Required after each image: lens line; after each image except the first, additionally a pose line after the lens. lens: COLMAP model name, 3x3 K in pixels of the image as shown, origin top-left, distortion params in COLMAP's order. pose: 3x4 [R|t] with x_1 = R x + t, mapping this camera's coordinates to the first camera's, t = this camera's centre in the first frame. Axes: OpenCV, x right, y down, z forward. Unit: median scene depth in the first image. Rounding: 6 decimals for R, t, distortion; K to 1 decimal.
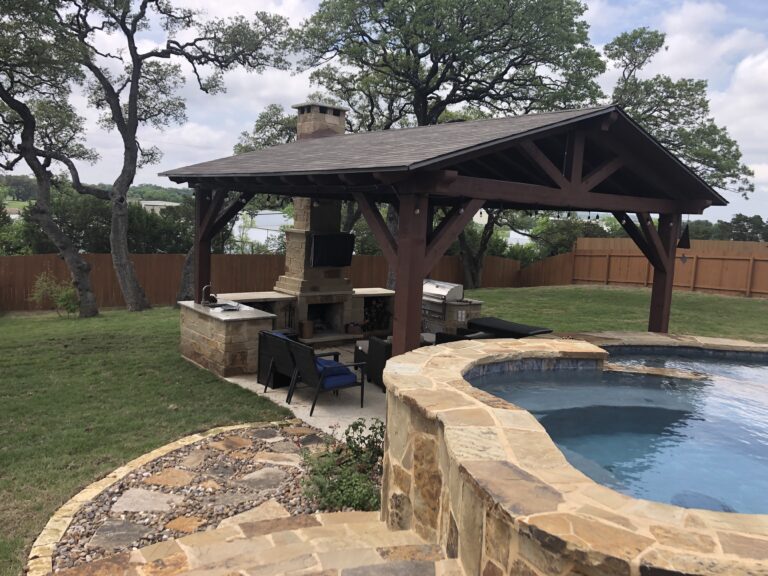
lens RADIAL K [[611.9, 0, 384.0], [0, 611.9, 288.0], [0, 0, 1]] dist [-0.008252, 0.008128]
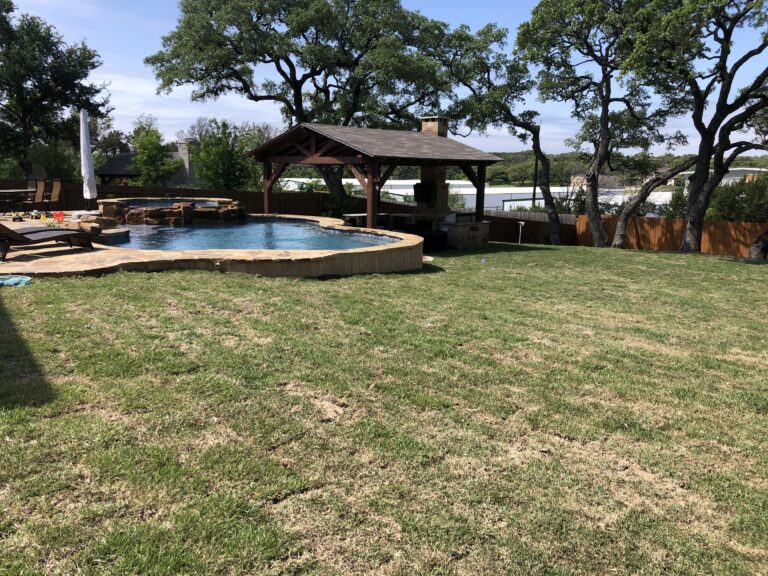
lens RADIAL K [[611.9, 0, 384.0], [0, 611.9, 288.0], [0, 0, 1]] dist [-0.008252, 0.008128]
pose [[0.112221, 0.141114, -0.983612, 1.785240], [-0.121430, 0.984394, 0.127372, 0.003065], [0.986236, 0.105146, 0.127605, 0.657091]]
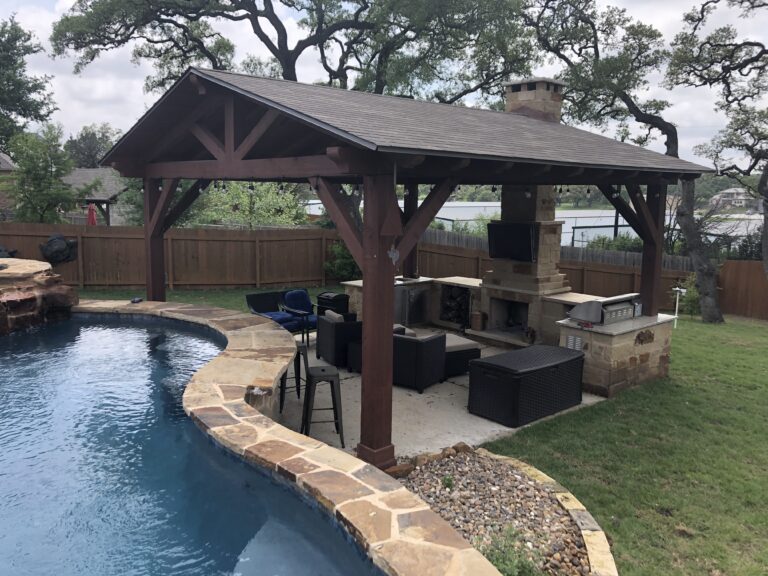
lens RADIAL K [[611.9, 0, 384.0], [0, 611.9, 288.0], [0, 0, 1]] dist [-0.008252, 0.008128]
pose [[0.038043, 0.110107, -0.993191, 0.793574], [-0.123085, 0.986859, 0.104691, -0.064706], [0.991667, 0.118264, 0.051096, 0.769684]]
